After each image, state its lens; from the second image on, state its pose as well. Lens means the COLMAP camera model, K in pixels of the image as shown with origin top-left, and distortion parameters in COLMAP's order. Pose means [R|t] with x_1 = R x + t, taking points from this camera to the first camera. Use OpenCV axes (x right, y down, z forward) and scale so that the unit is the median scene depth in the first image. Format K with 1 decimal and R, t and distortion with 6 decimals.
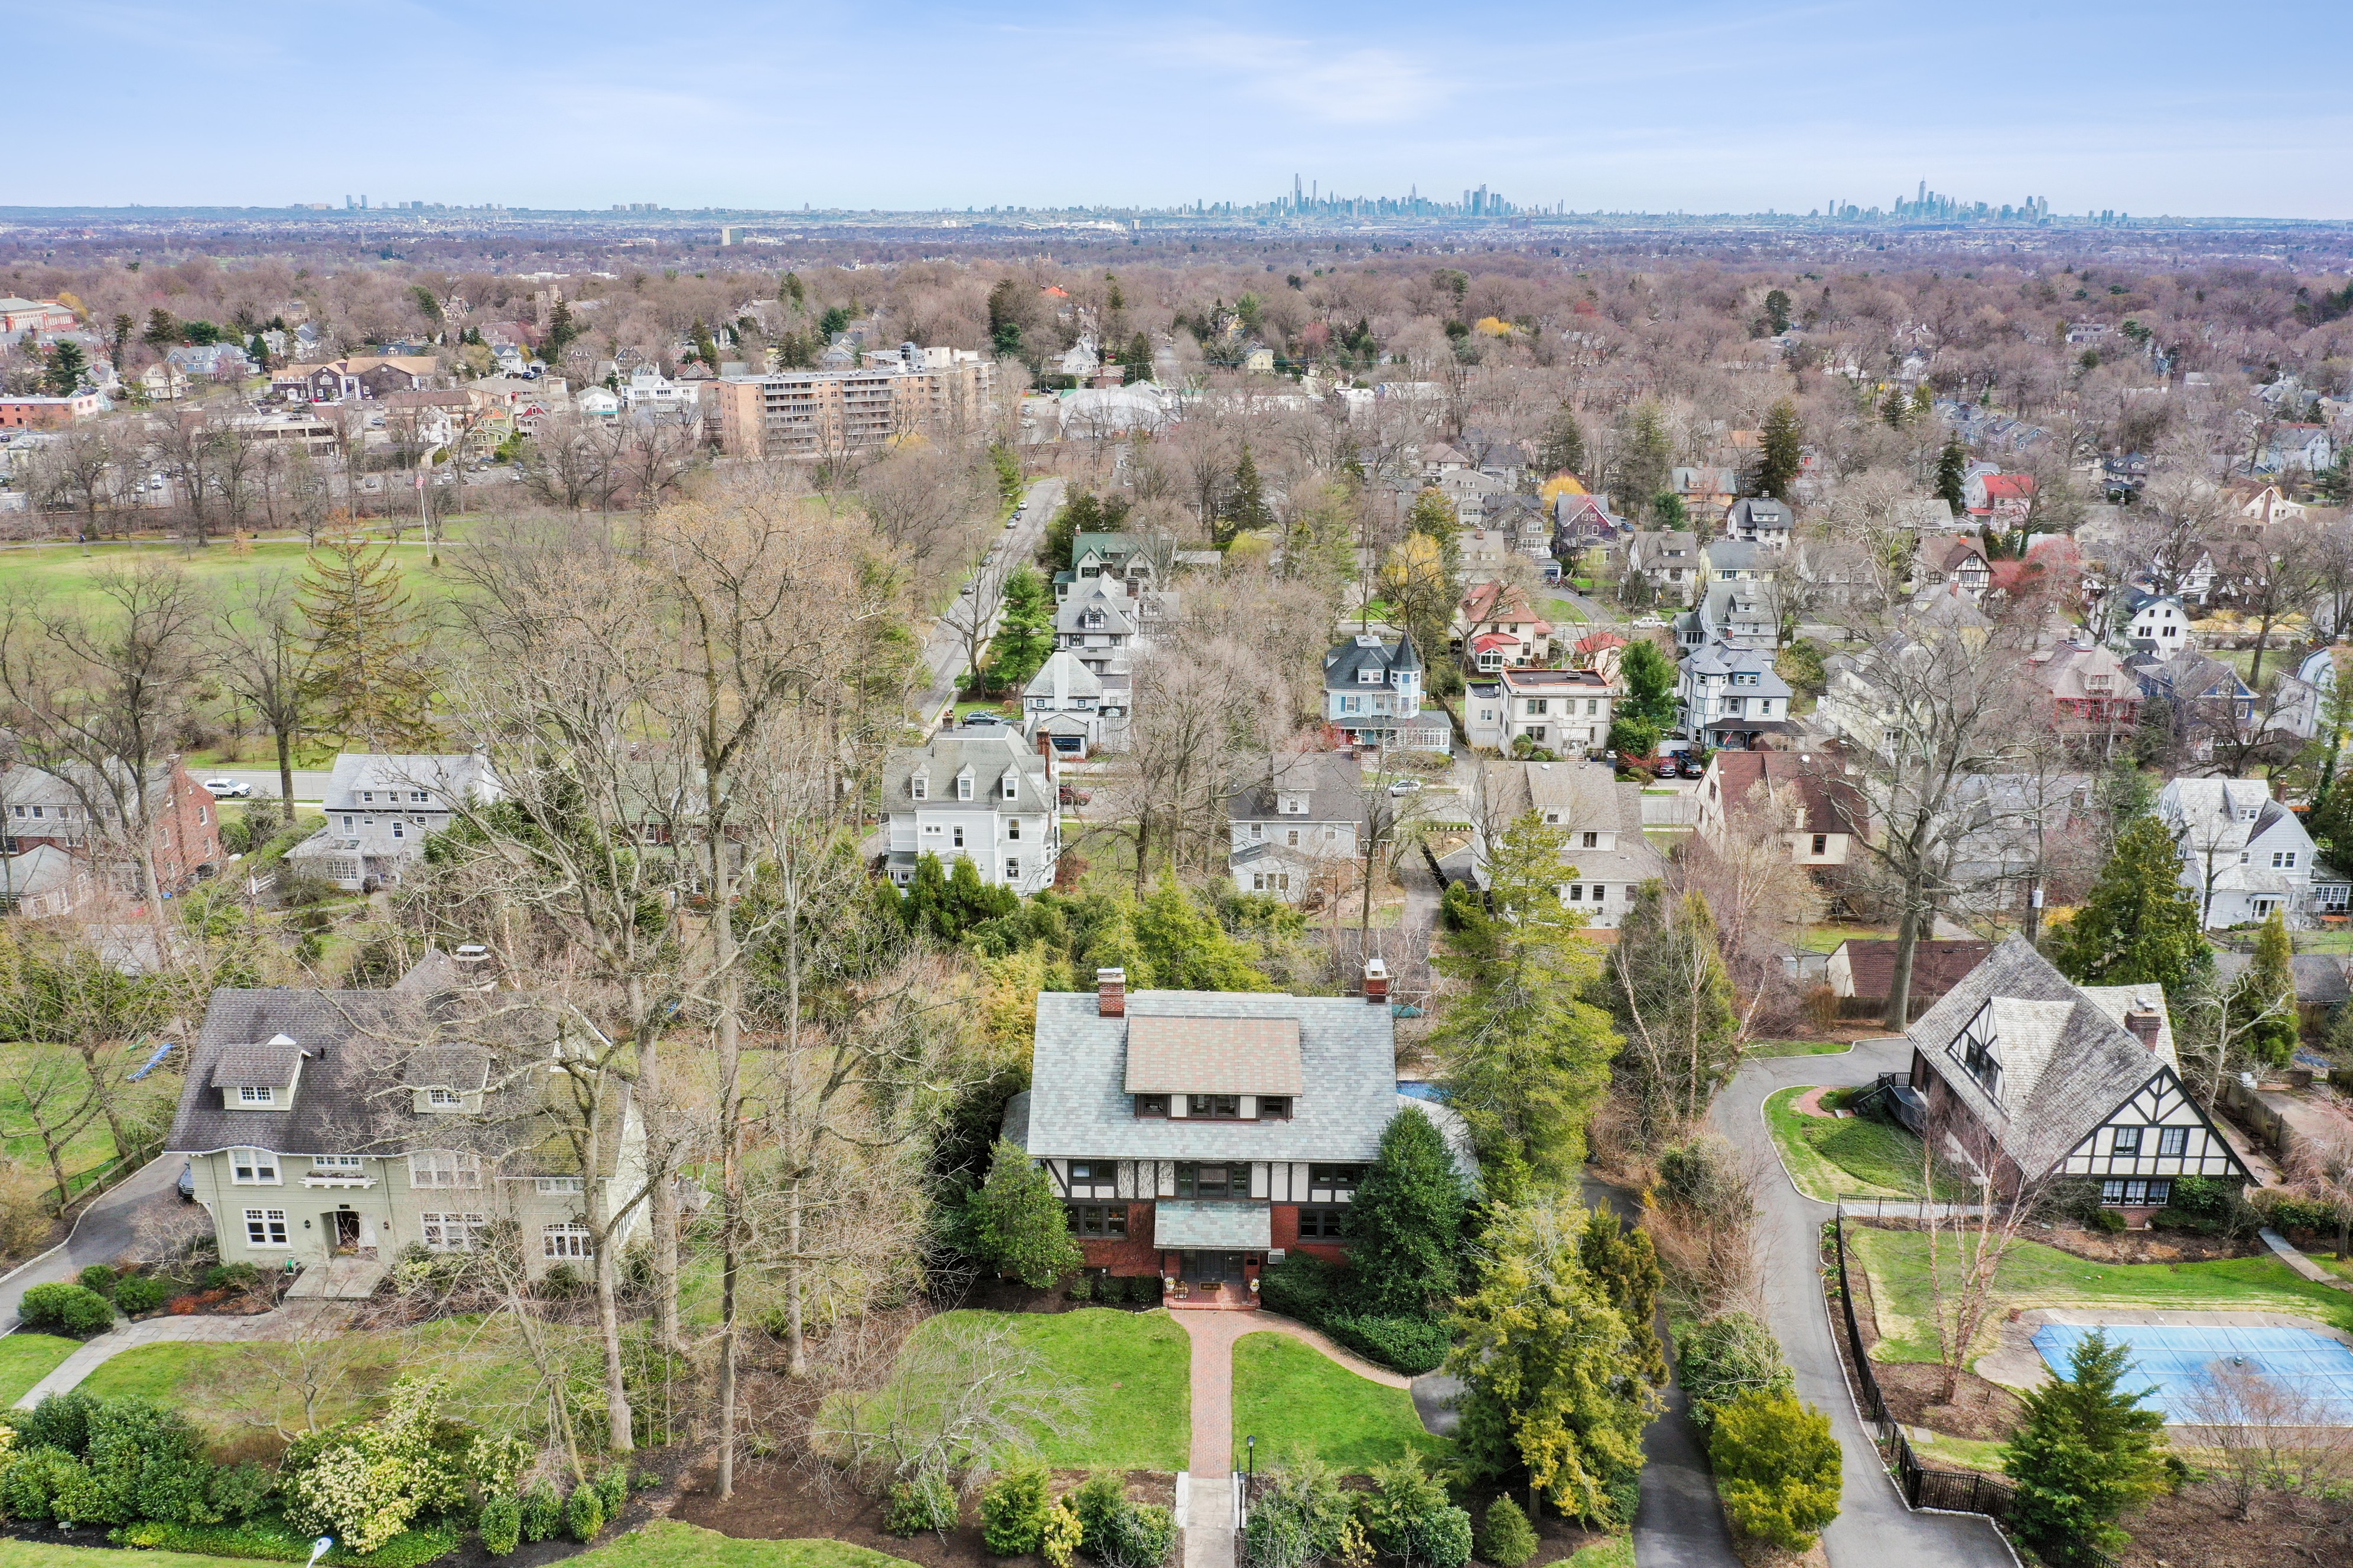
lens RADIAL K [[1892.6, 0, 1176.5], [0, 1892.6, 784.0], [0, 0, 1]] dist [-0.006180, -0.004197]
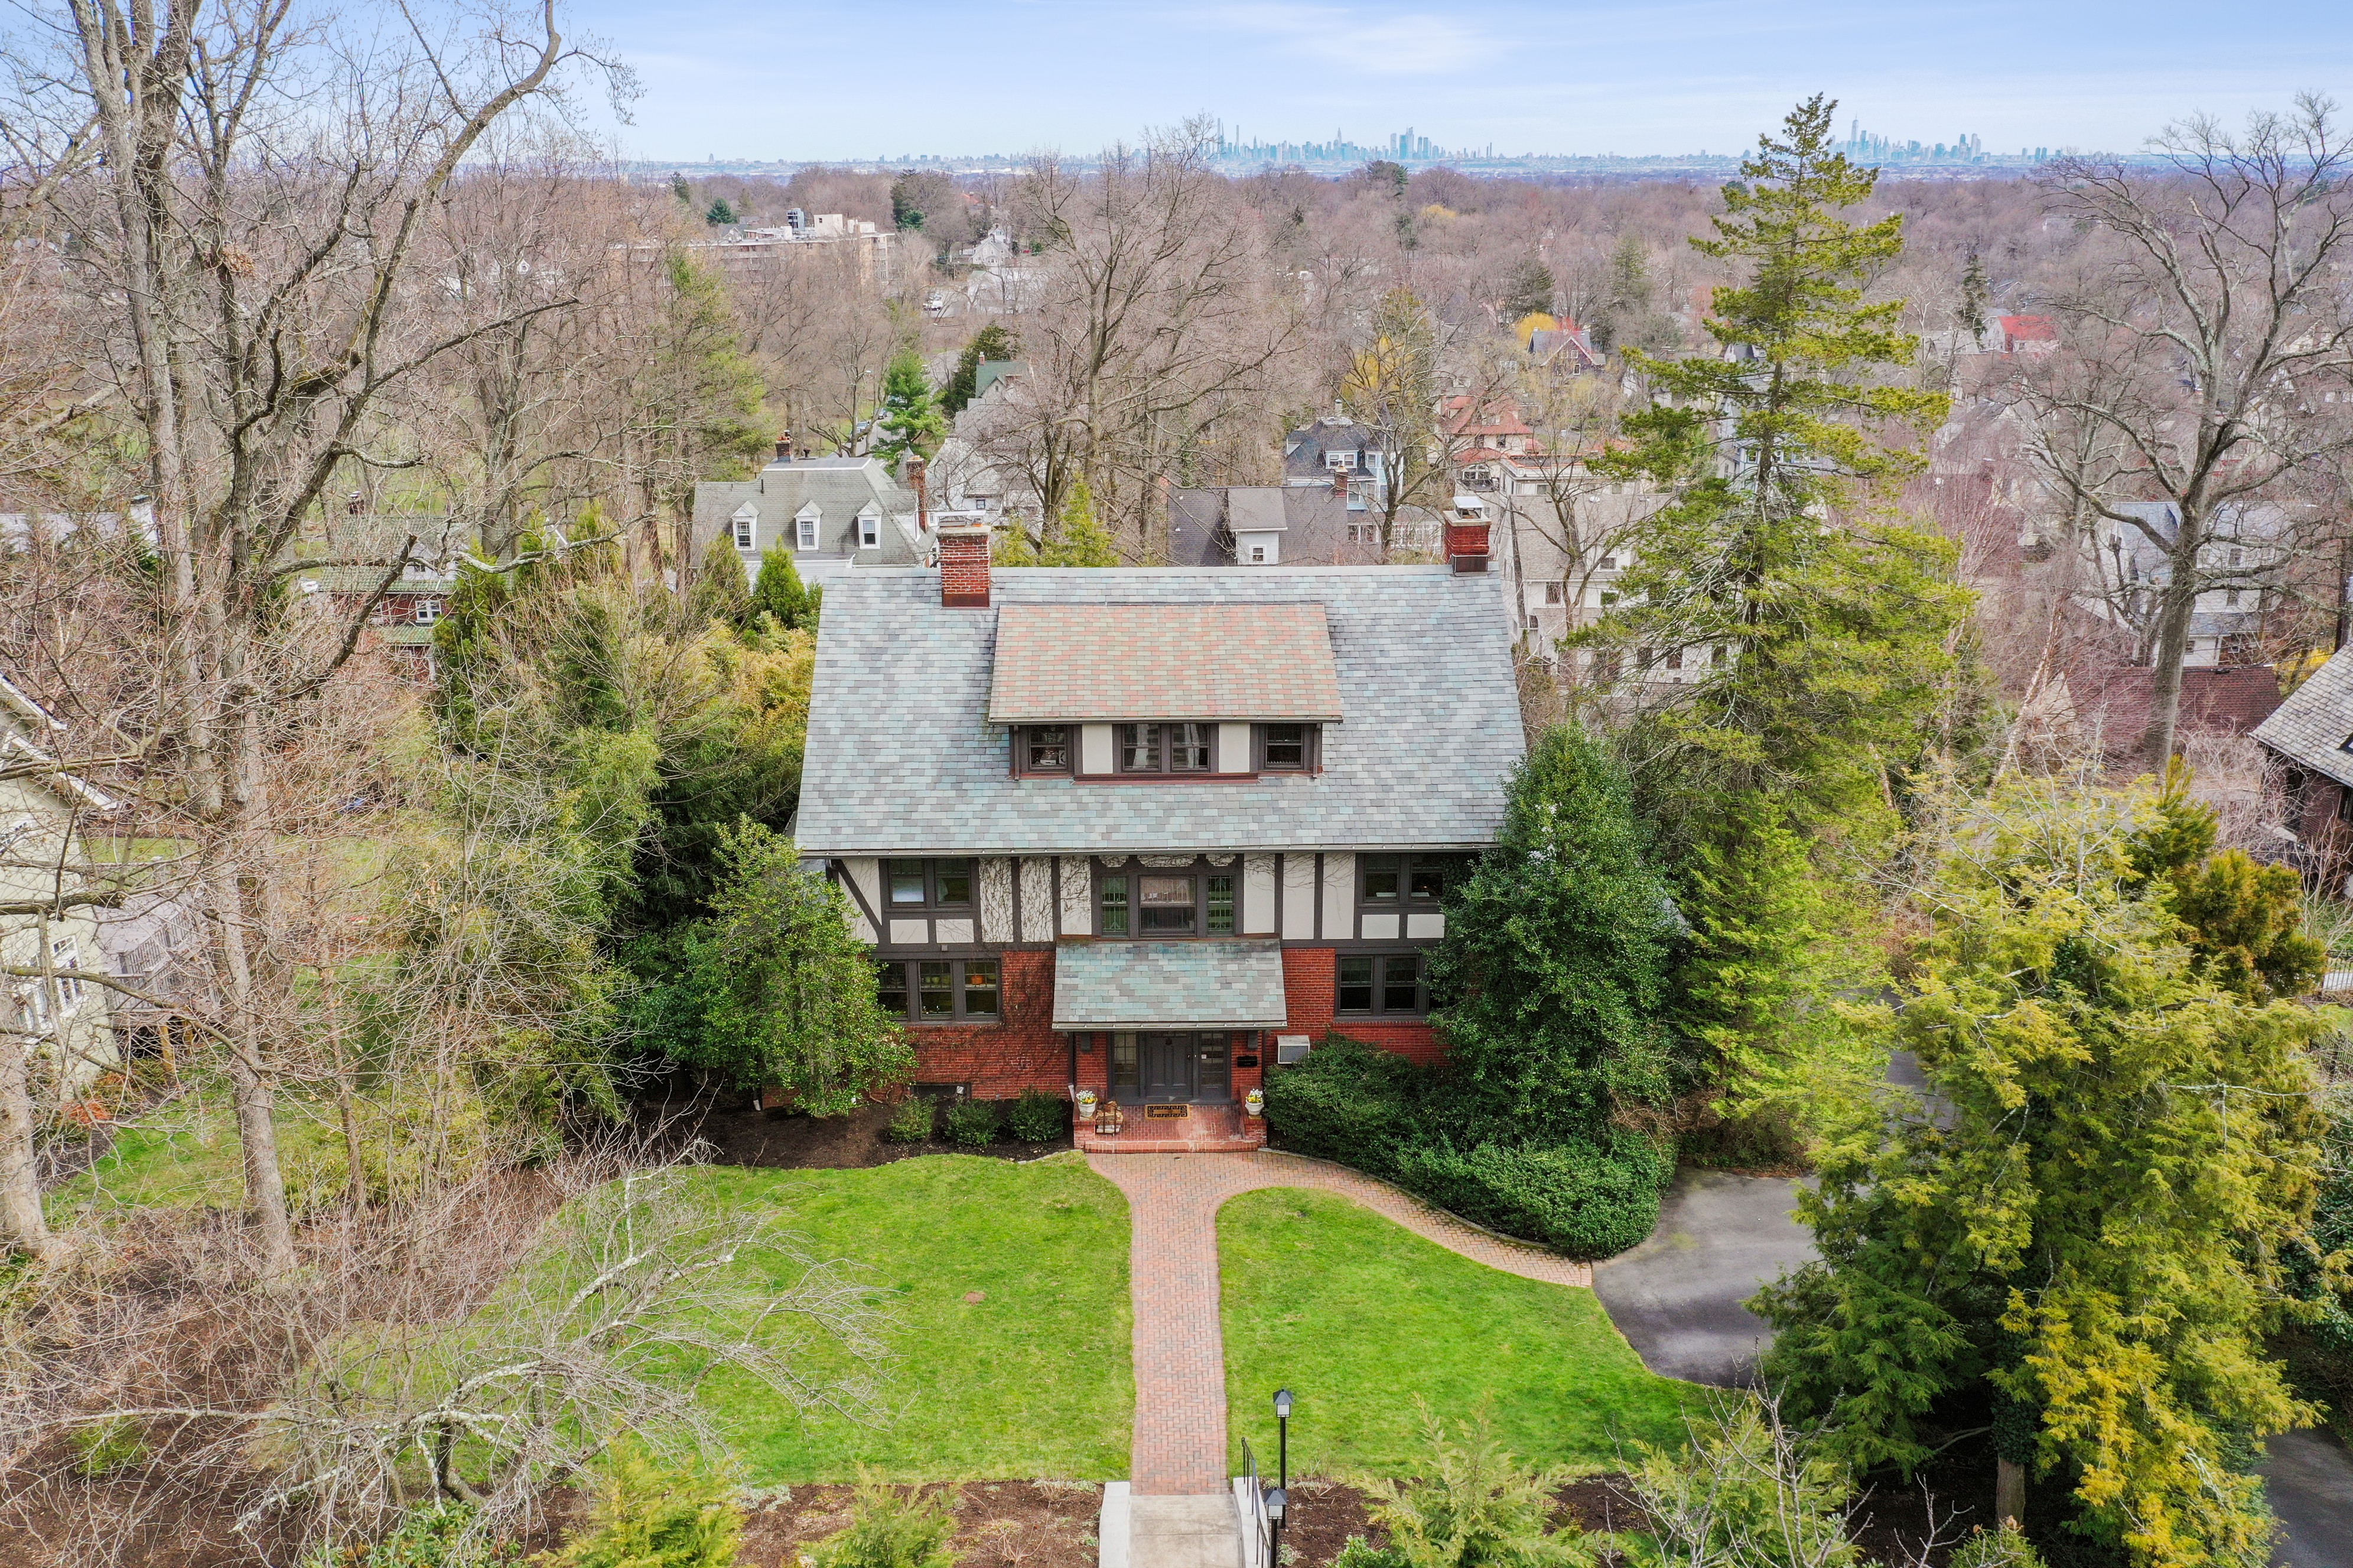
lens RADIAL K [[1892.6, 0, 1176.5], [0, 1892.6, 784.0], [0, 0, 1]] dist [-0.006180, -0.004197]
pose [[0.999152, -0.021085, 0.035352, 0.004342], [0.020764, 0.999740, 0.009412, 0.173496], [-0.035541, -0.008670, 0.999331, 0.491956]]
